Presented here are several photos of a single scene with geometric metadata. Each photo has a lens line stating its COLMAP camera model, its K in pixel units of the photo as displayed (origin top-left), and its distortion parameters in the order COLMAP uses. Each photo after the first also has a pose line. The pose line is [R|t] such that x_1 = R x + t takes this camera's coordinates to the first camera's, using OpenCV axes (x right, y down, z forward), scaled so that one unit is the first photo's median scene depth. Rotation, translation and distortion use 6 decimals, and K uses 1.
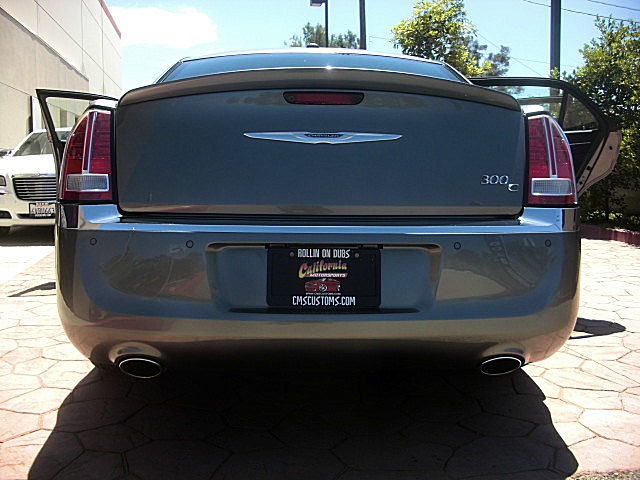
lens RADIAL K [[618.4, 0, 316.1], [0, 618.4, 242.2], [0, 0, 1]] dist [-0.231309, 0.208918]
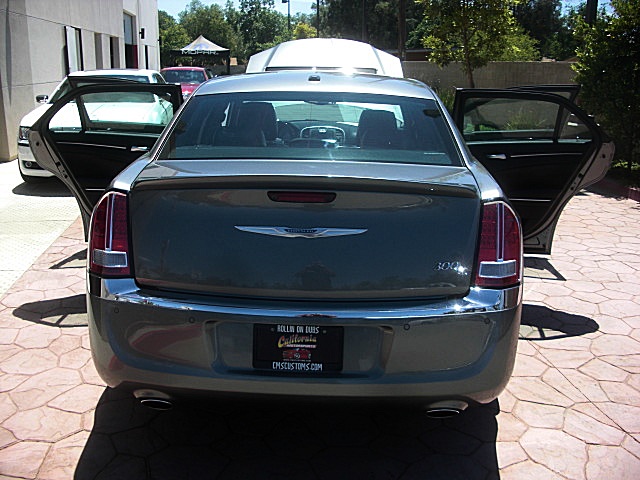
lens RADIAL K [[618.4, 0, 316.1], [0, 618.4, 242.2], [0, 0, 1]] dist [-0.231309, 0.208918]
pose [[0.997896, 0.026408, -0.059216, 0.106782], [-0.016763, 0.987327, 0.157813, -0.319410], [0.062633, -0.156488, 0.985692, -0.176995]]
